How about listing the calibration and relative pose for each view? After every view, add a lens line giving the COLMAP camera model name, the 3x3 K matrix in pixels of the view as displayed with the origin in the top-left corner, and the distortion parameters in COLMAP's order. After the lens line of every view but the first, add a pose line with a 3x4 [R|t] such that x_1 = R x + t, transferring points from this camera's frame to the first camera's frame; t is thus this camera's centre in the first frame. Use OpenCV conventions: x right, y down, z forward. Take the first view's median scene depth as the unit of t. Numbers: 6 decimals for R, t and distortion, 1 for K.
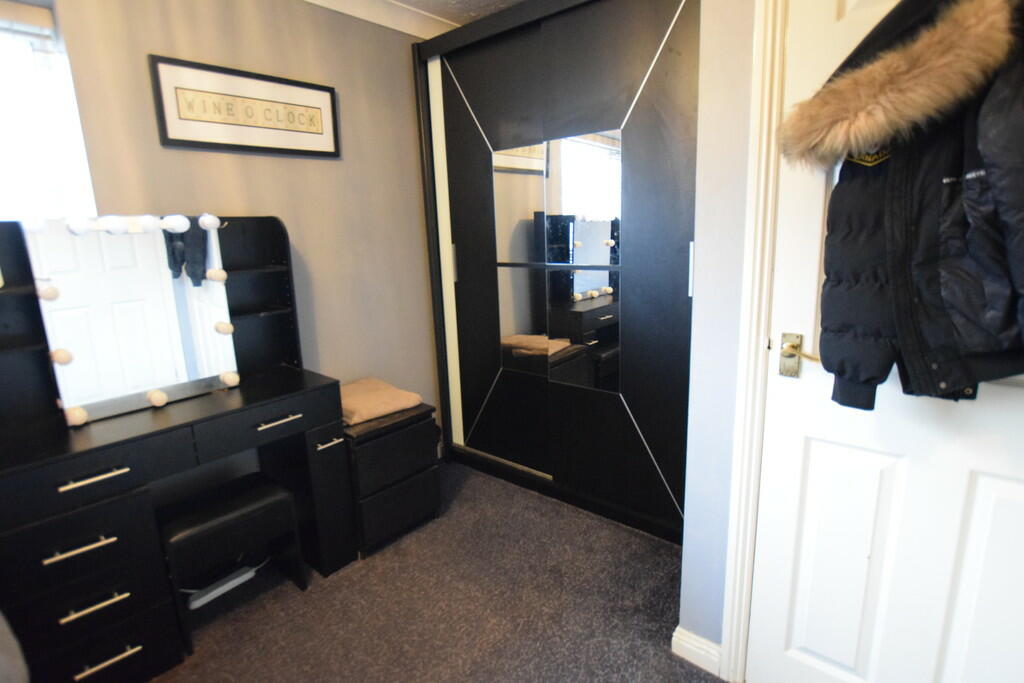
lens RADIAL K [[525.4, 0, 513.5], [0, 525.4, 336.2], [0, 0, 1]] dist [-0.026772, 0.000135]
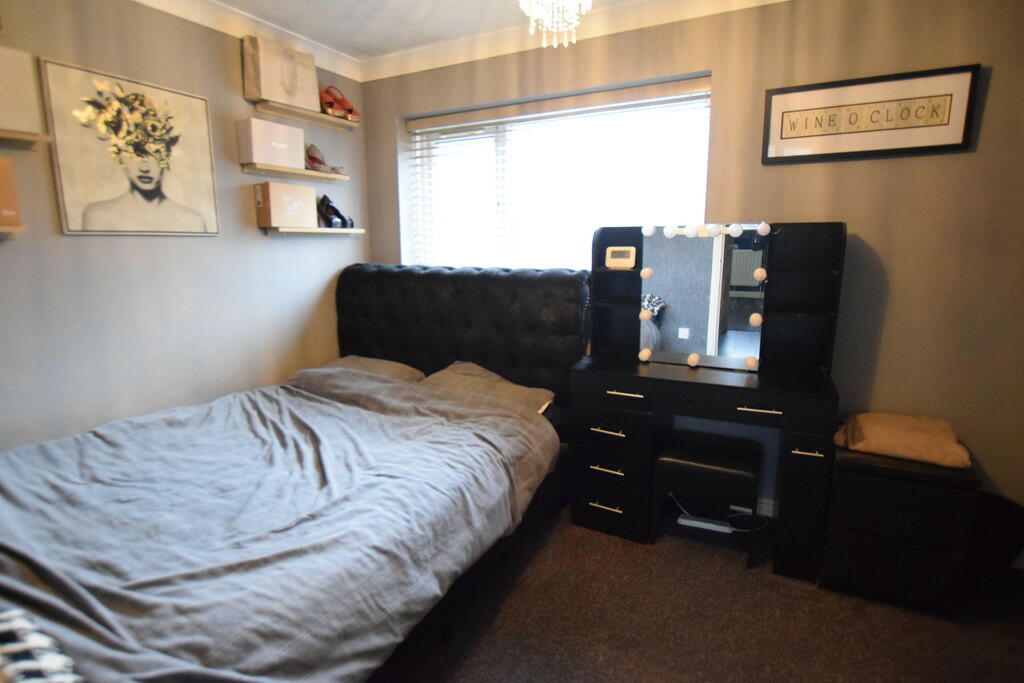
lens RADIAL K [[506.5, 0, 512.0], [0, 506.5, 341.5], [0, 0, 1]] dist [-0.025078, 0.000336]
pose [[0.207132, 0.213602, -0.954710, 0.398965], [-0.193983, 0.965464, 0.173922, -0.055953], [0.958888, 0.149173, 0.241414, 0.206254]]
